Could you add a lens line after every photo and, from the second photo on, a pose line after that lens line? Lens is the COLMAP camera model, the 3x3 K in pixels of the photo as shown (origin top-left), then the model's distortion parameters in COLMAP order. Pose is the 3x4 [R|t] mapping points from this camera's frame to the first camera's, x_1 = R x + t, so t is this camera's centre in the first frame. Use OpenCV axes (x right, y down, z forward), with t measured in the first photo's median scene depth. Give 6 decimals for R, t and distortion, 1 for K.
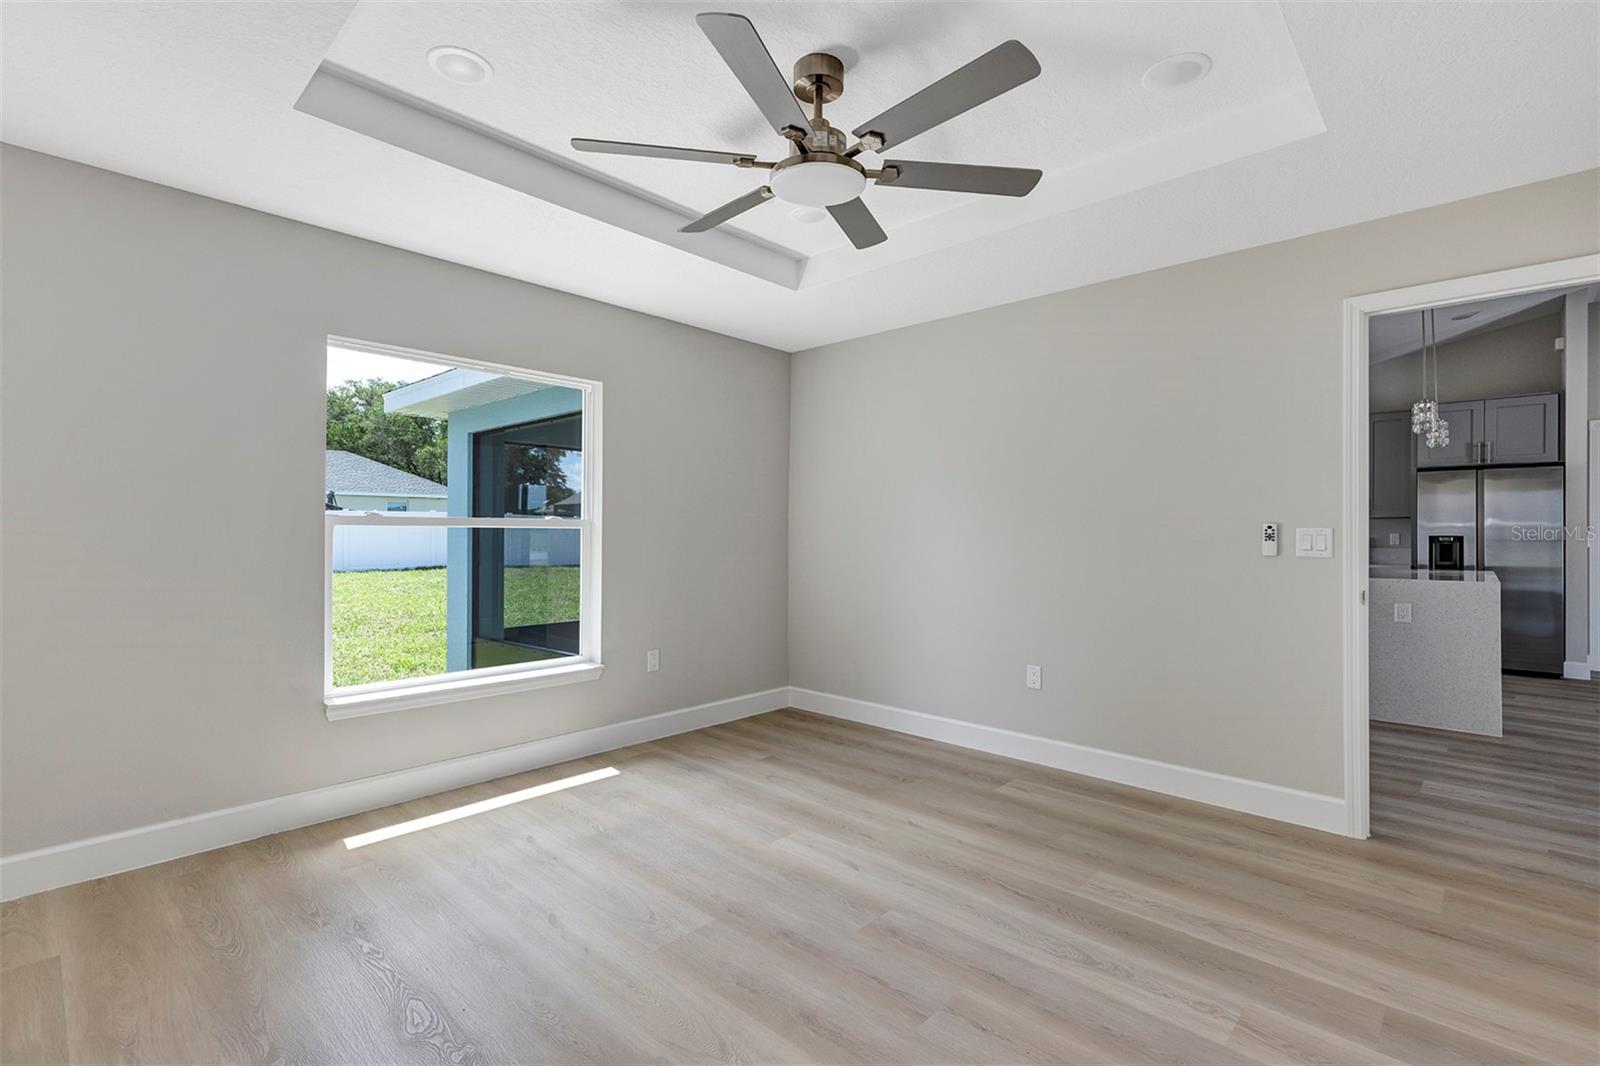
lens RADIAL K [[727.2, 0, 794.2], [0, 727.2, 530.2], [0, 0, 1]] dist [0.011090, -0.000195]
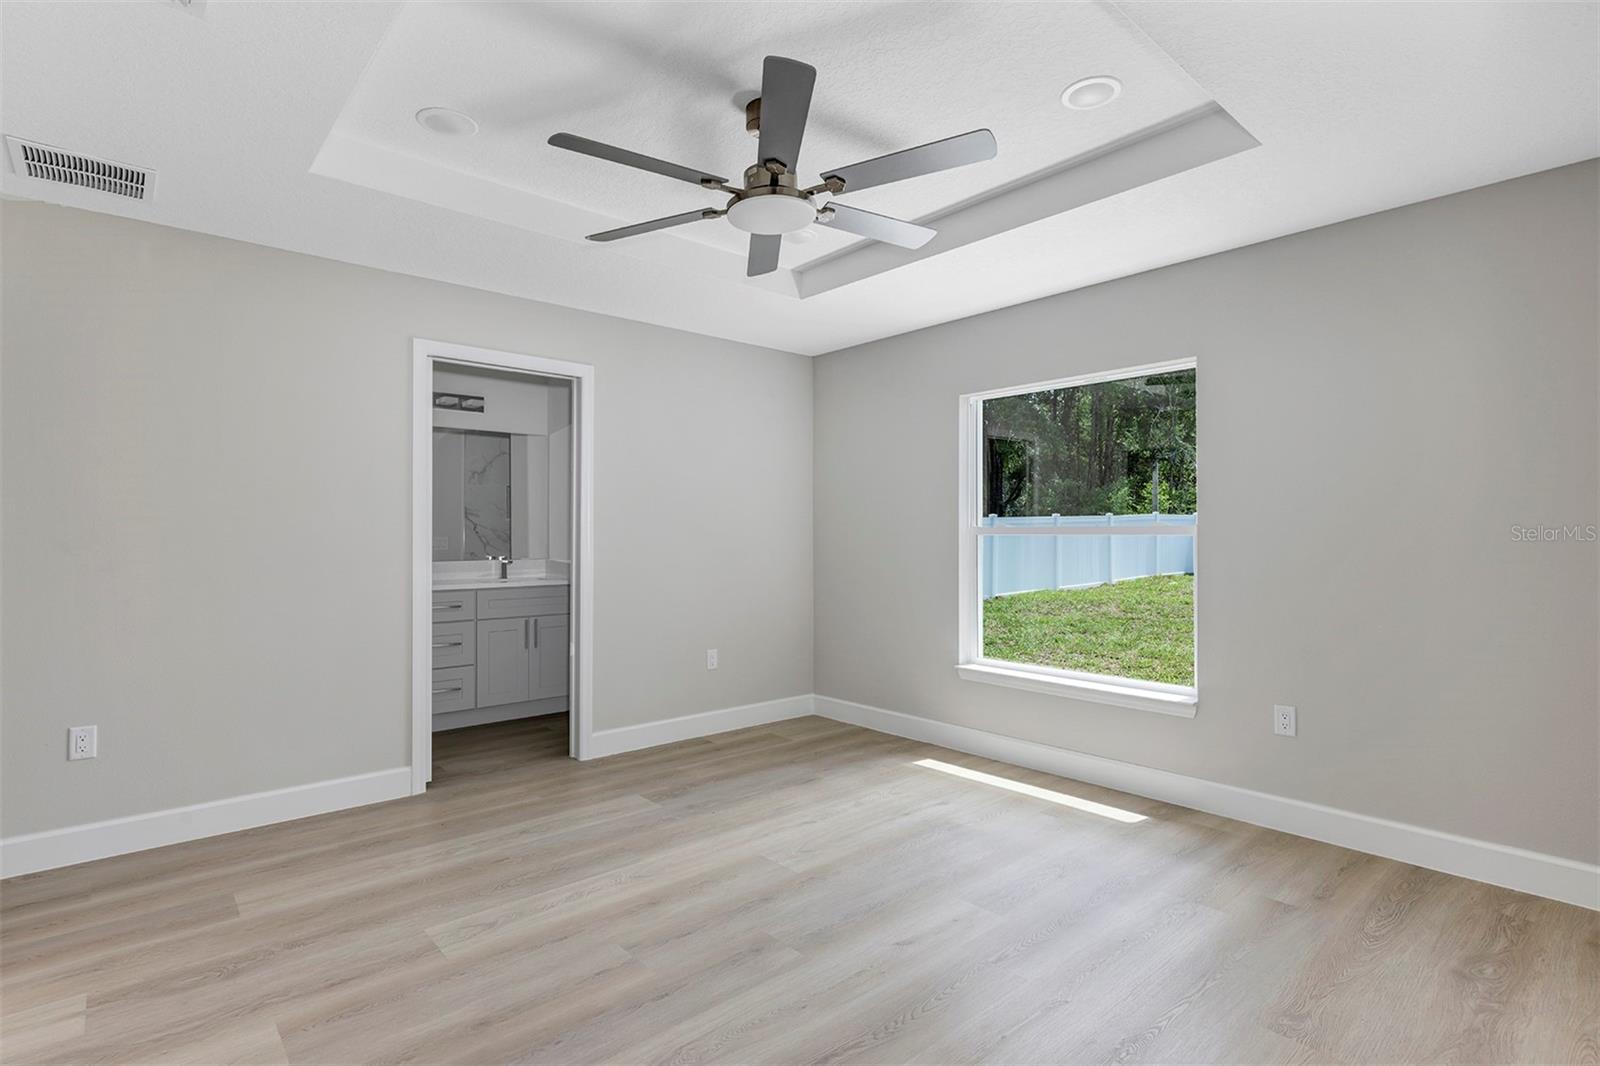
lens RADIAL K [[787.0, 0, 794.0], [0, 787.0, 530.2], [0, 0, 1]] dist [-0.002074, 0.000308]
pose [[-0.091793, -0.012124, -0.995704, 0.911462], [0.004057, 0.999913, -0.012549, 0.003560], [0.995770, -0.005192, -0.091736, 0.886104]]
